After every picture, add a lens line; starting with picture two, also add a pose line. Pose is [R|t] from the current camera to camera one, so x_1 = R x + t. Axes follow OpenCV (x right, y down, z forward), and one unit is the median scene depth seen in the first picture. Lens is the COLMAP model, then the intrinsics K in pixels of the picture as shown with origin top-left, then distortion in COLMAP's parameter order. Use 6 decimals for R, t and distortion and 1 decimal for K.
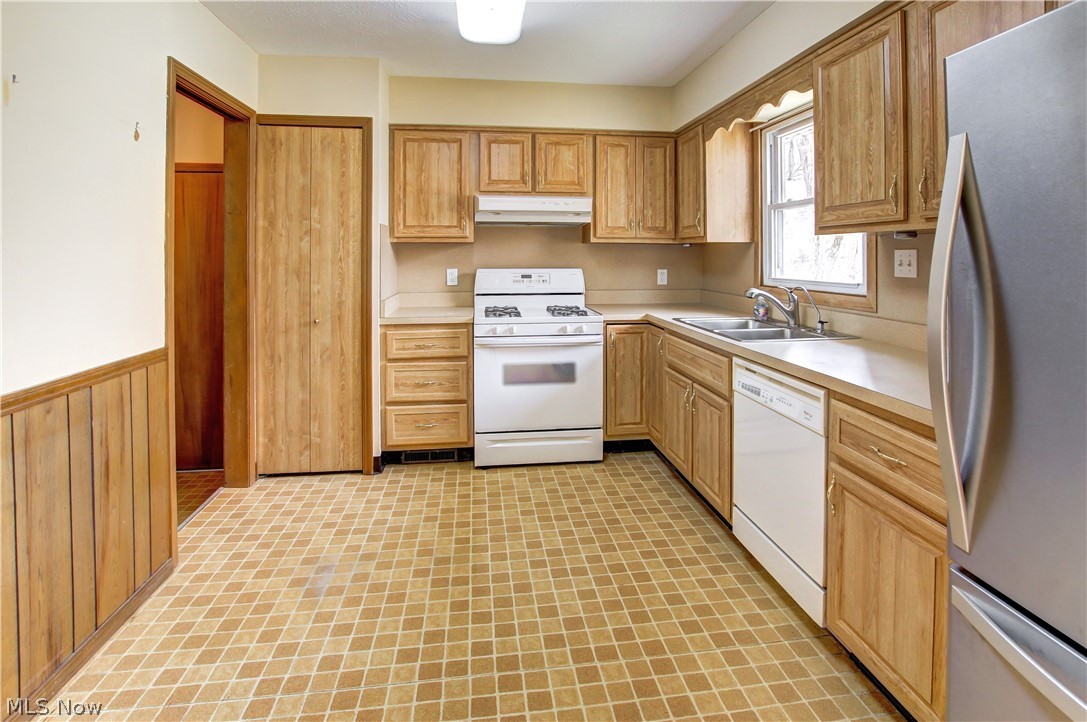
lens RADIAL K [[541.0, 0, 533.1], [0, 541.0, 253.2], [0, 0, 1]] dist [-0.035469, 0.000580]
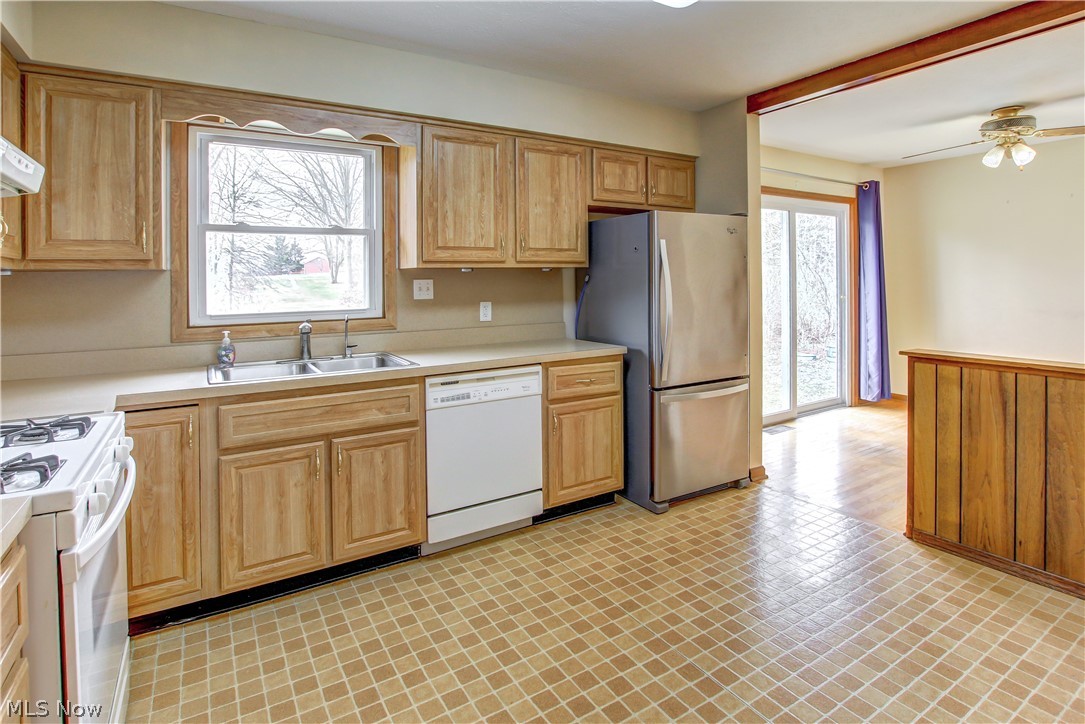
lens RADIAL K [[557.0, 0, 571.1], [0, 557.0, 278.9], [0, 0, 1]] dist [-0.034028, -0.000020]
pose [[-0.459516, 0.006177, 0.888148, -0.533152], [0.009734, 0.999951, -0.001918, -0.001270], [-0.888116, 0.007764, -0.459554, 0.900794]]
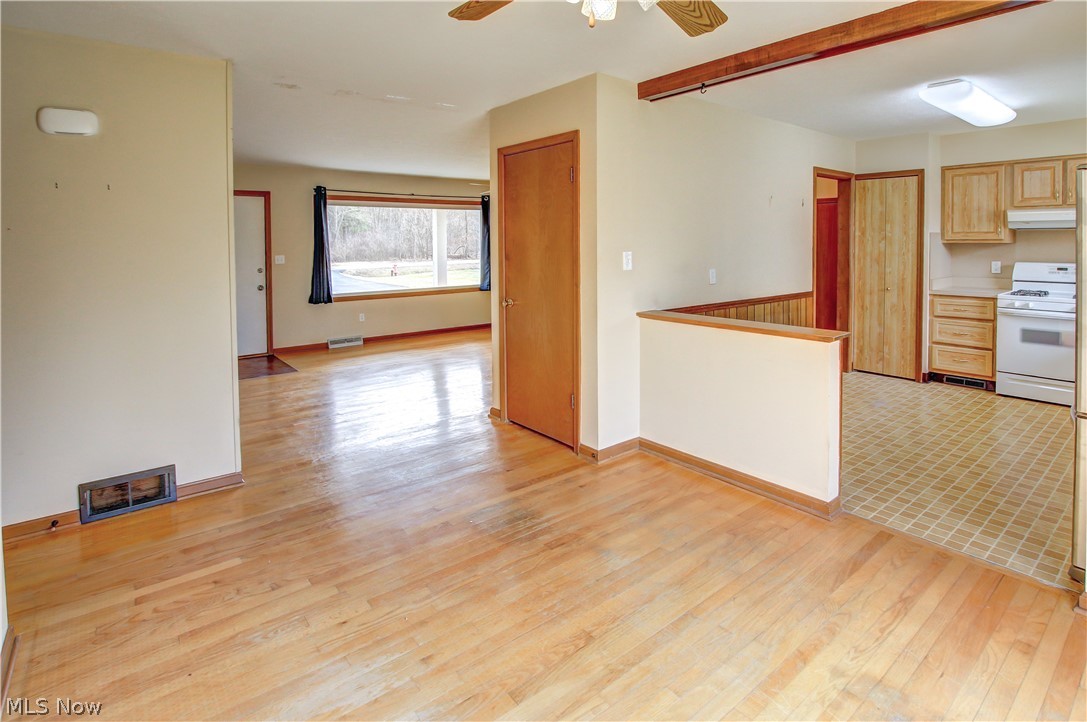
lens RADIAL K [[555.2, 0, 572.3], [0, 555.2, 253.8], [0, 0, 1]] dist [-0.014990, 0.000178]
pose [[0.563920, 0.018232, -0.825628, 0.483043], [0.004466, 0.999674, 0.025125, -0.036714], [0.825817, -0.017856, 0.563655, -0.833932]]
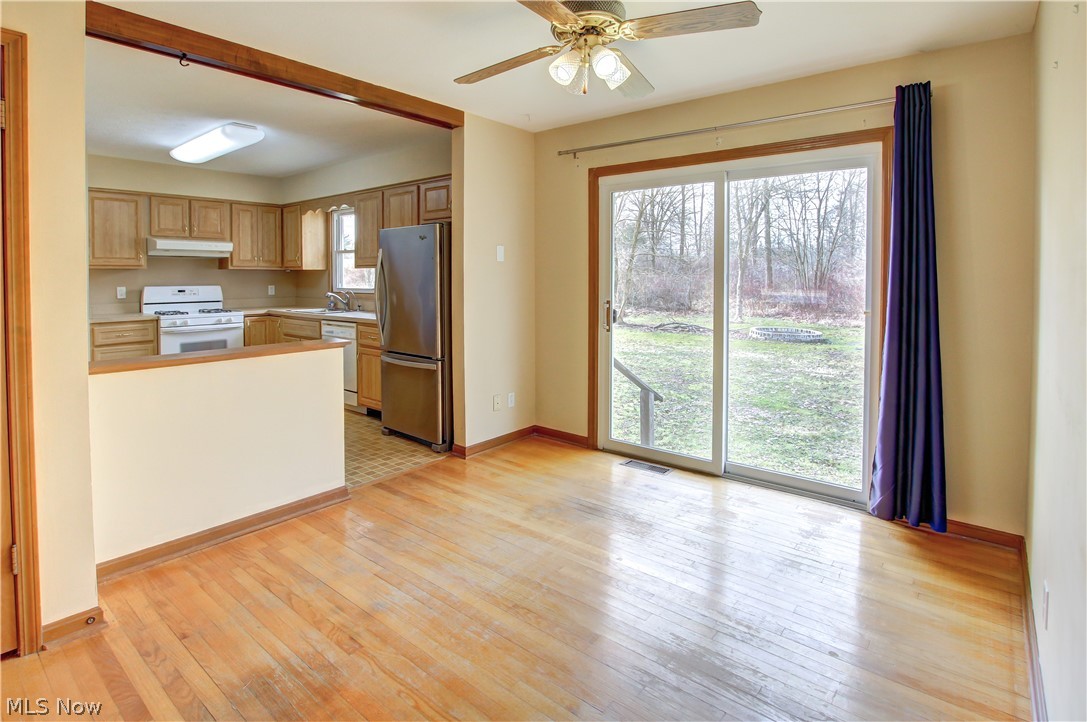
lens RADIAL K [[555.7, 0, 545.6], [0, 555.7, 282.8], [0, 0, 1]] dist [-0.028625, 0.002176]
pose [[0.710831, -0.011602, 0.703268, -0.440891], [0.000213, 0.999867, 0.016280, -0.006293], [-0.703363, -0.011423, 0.710739, -0.982565]]
